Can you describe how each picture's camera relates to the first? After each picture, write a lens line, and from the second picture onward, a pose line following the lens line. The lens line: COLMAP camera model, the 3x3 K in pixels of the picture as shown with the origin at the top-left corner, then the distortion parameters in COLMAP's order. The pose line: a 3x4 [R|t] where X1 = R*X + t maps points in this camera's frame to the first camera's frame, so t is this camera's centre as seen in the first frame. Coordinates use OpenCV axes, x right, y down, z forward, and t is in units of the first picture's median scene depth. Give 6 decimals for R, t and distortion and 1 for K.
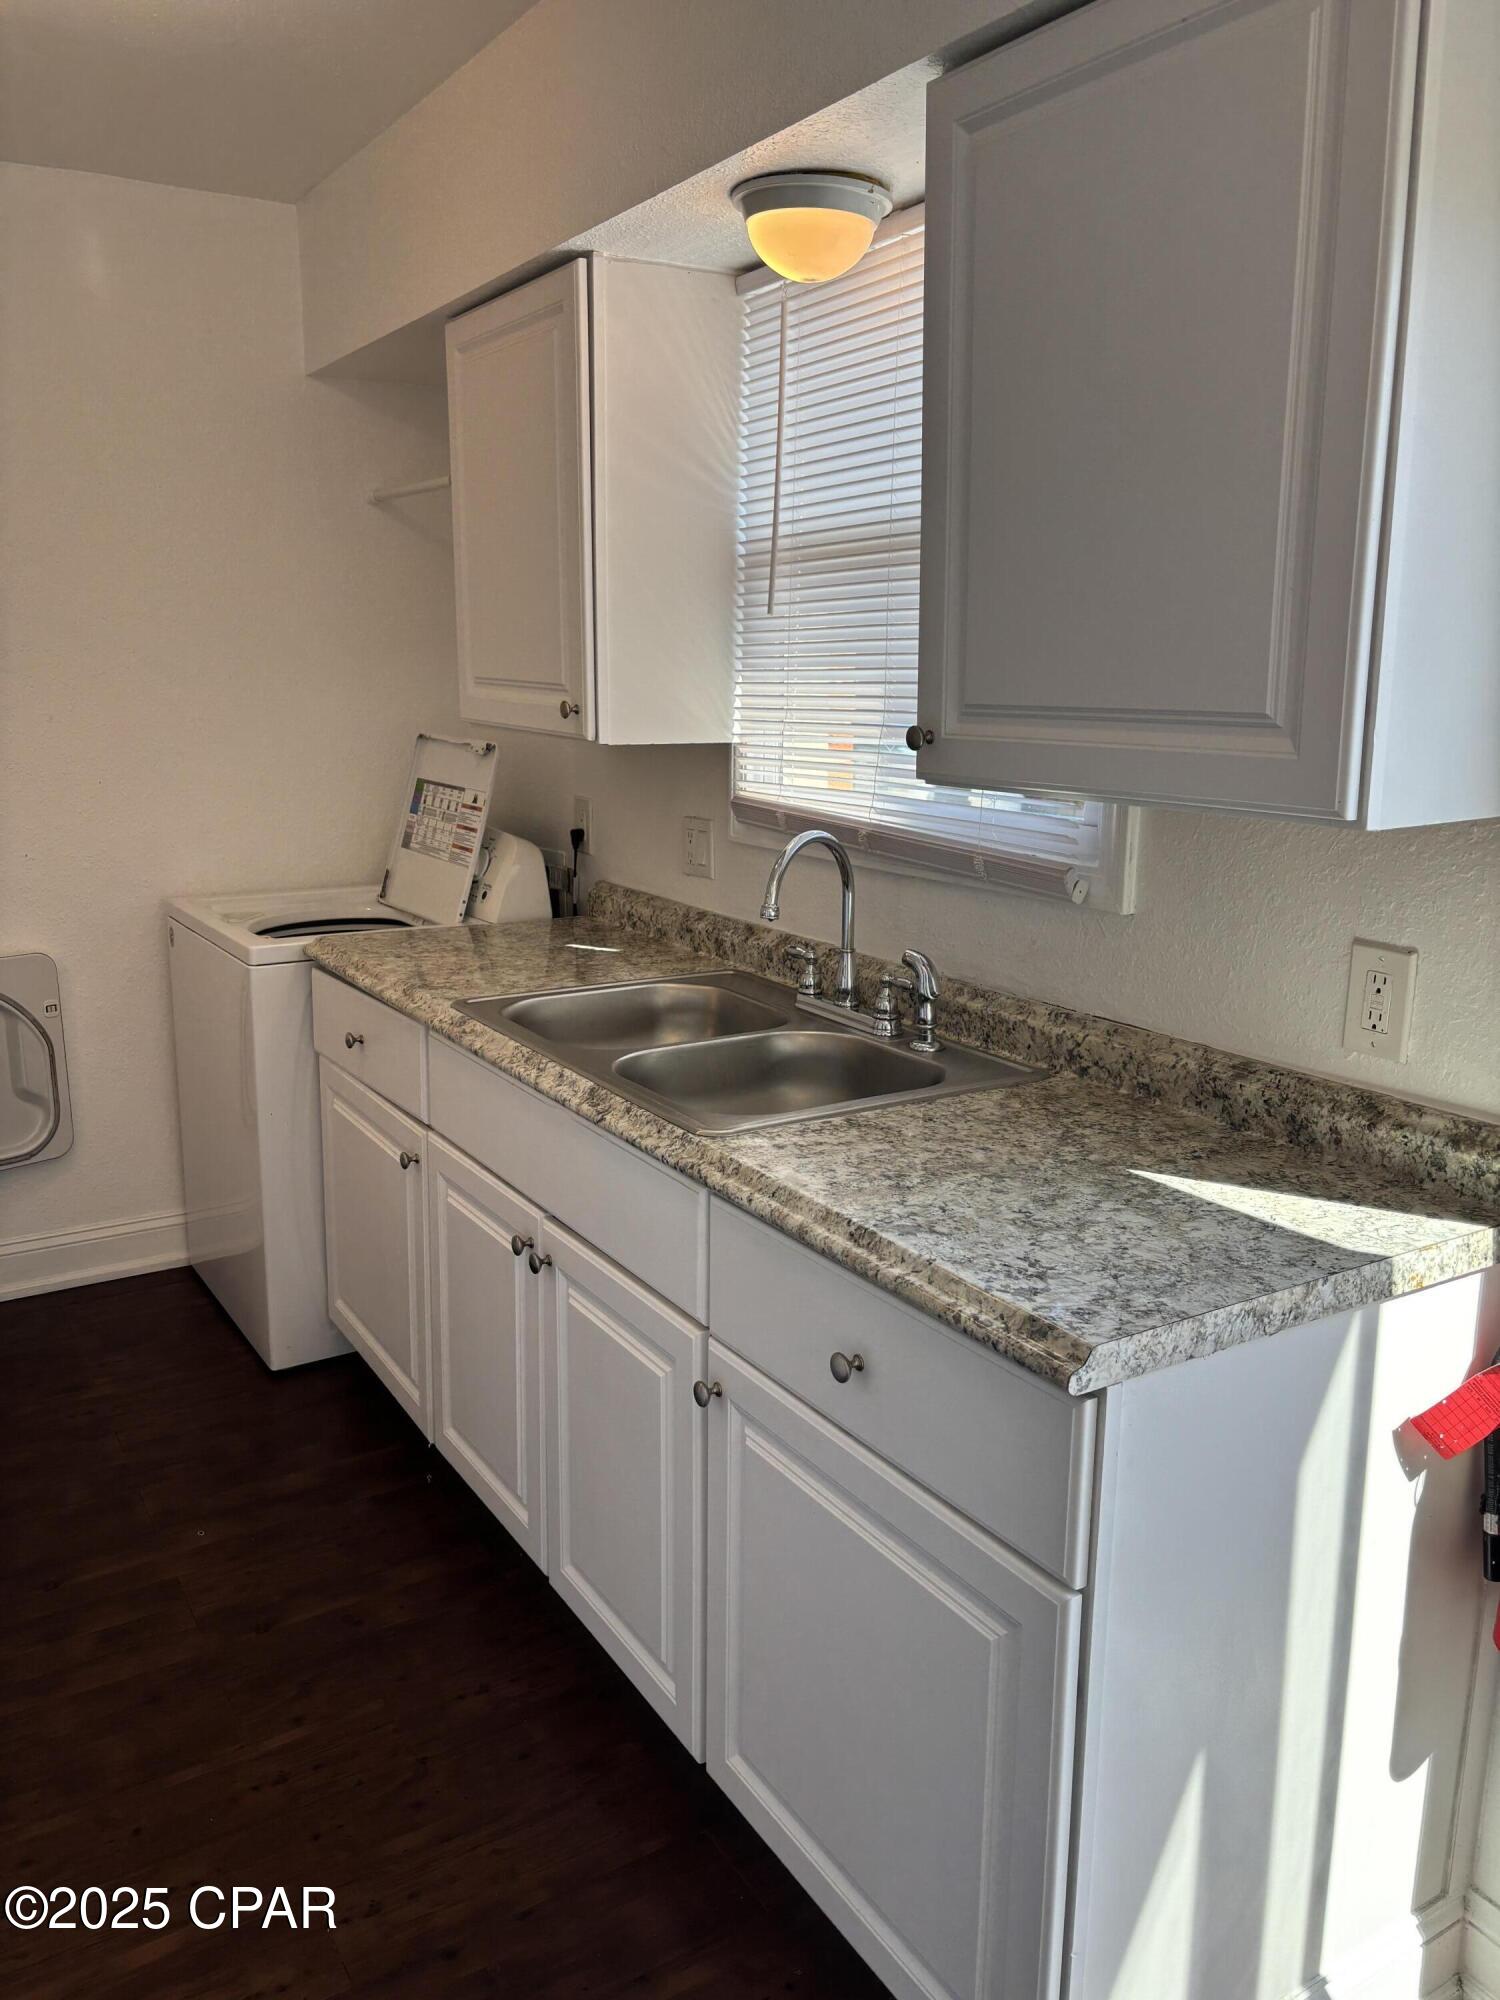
lens RADIAL K [[1507.9, 0, 745.1], [0, 1507.9, 995.9], [0, 0, 1]] dist [0.002993, 0.003696]
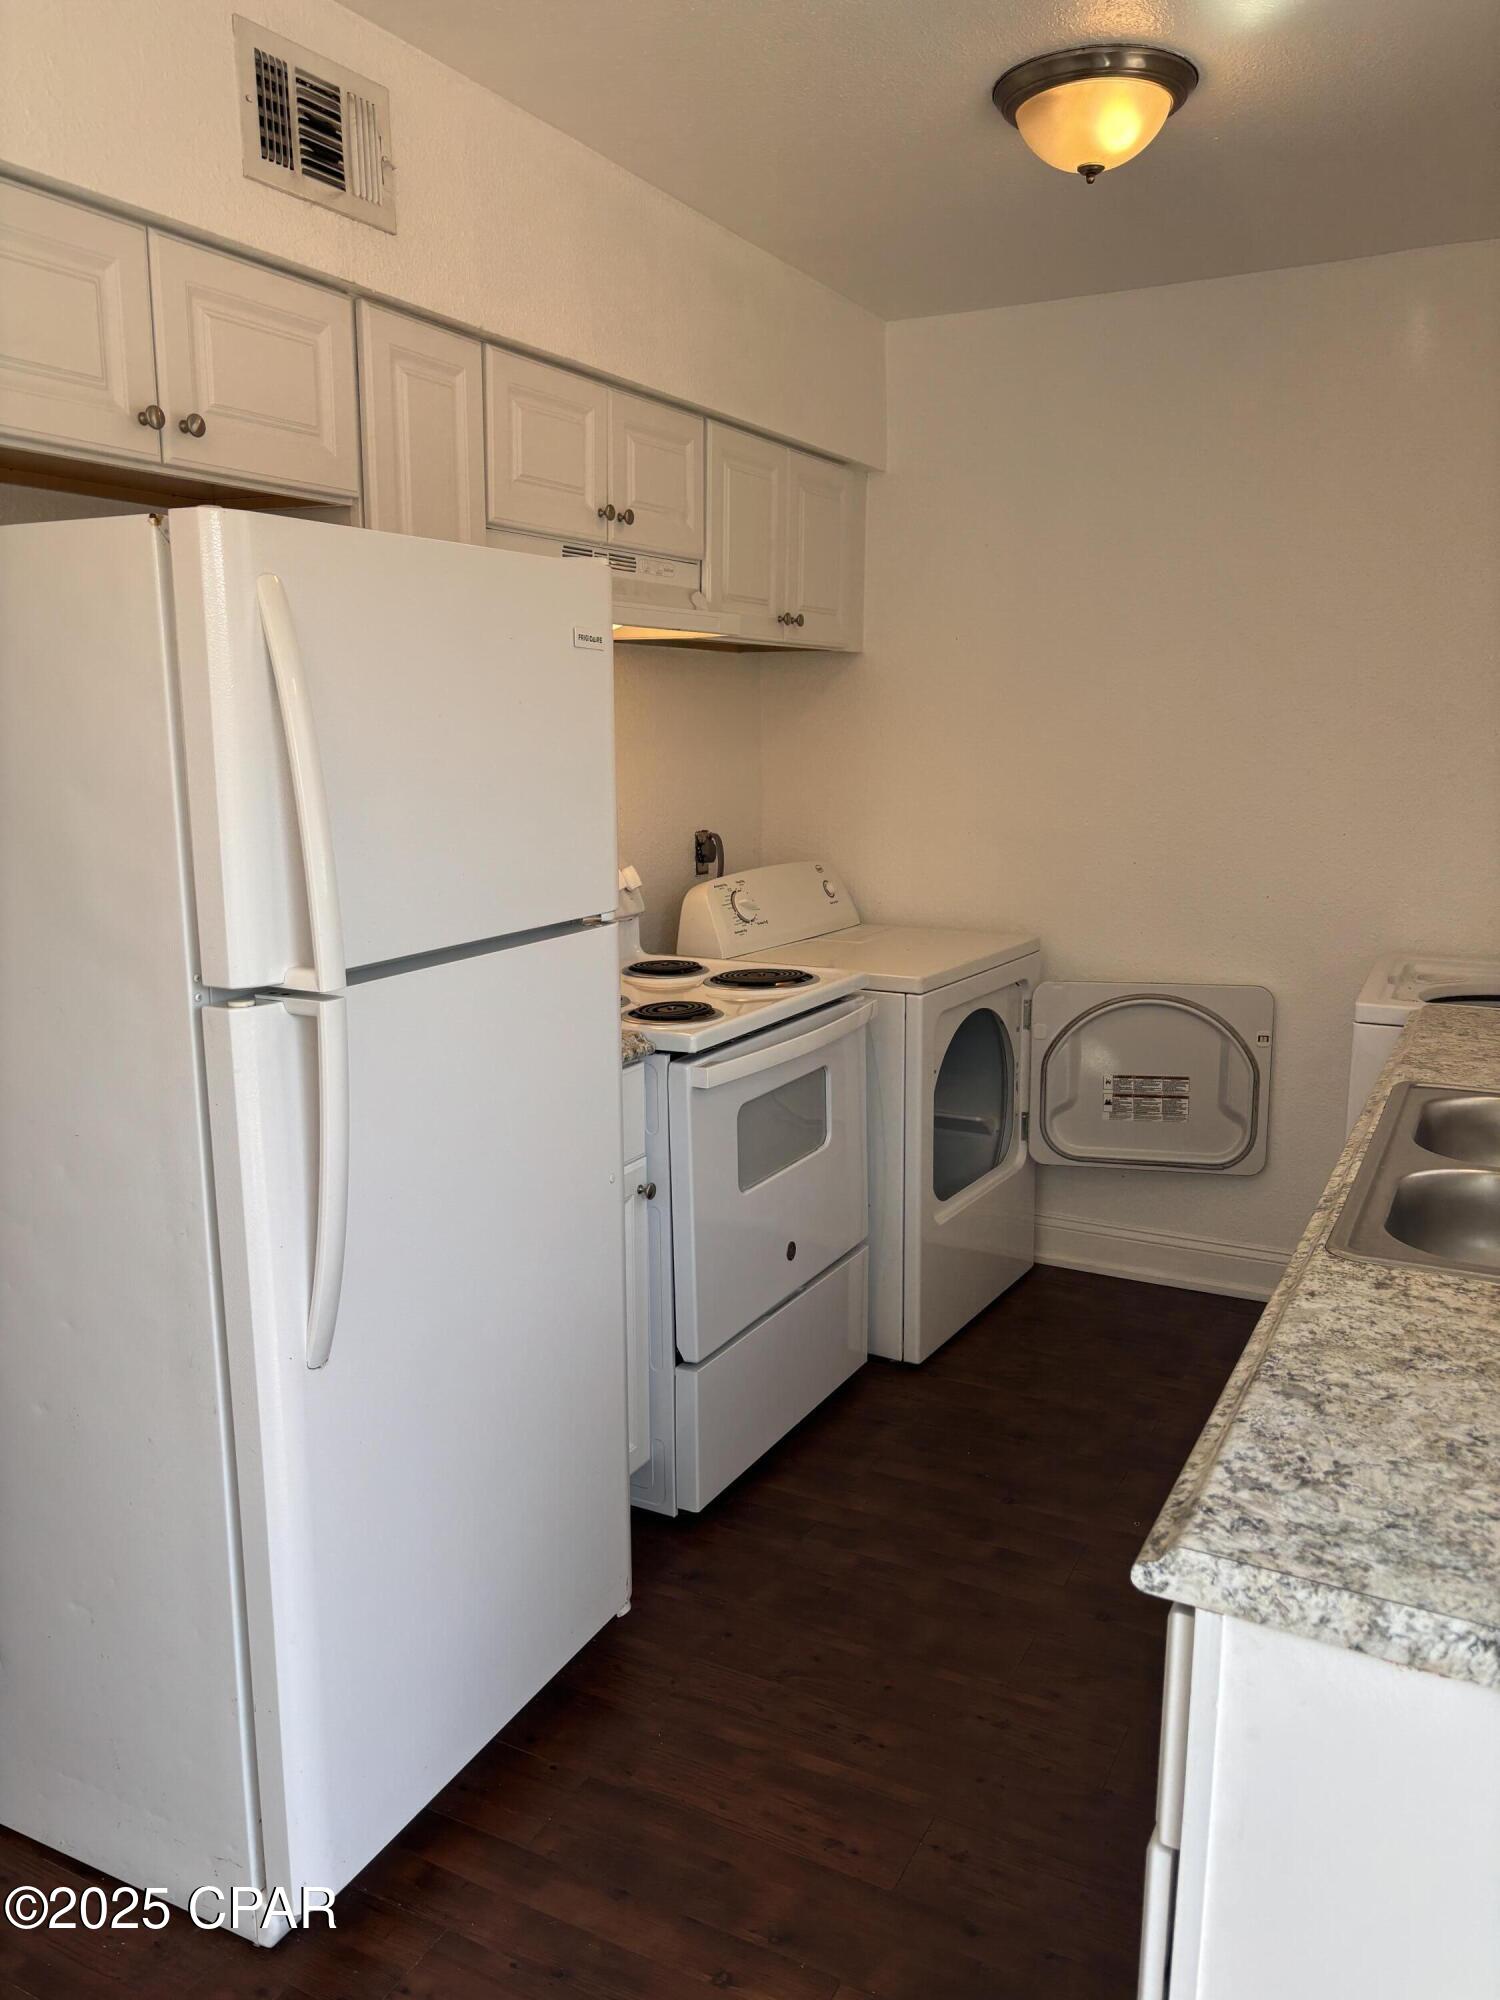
lens RADIAL K [[1507.9, 0, 745.7], [0, 1507.9, 1012.4], [0, 0, 1]] dist [0.002993, 0.003696]
pose [[0.501770, 0.158133, -0.850424, 0.654761], [-0.180114, 0.980699, 0.076086, -0.062042], [0.846041, 0.114995, 0.520567, 0.292222]]
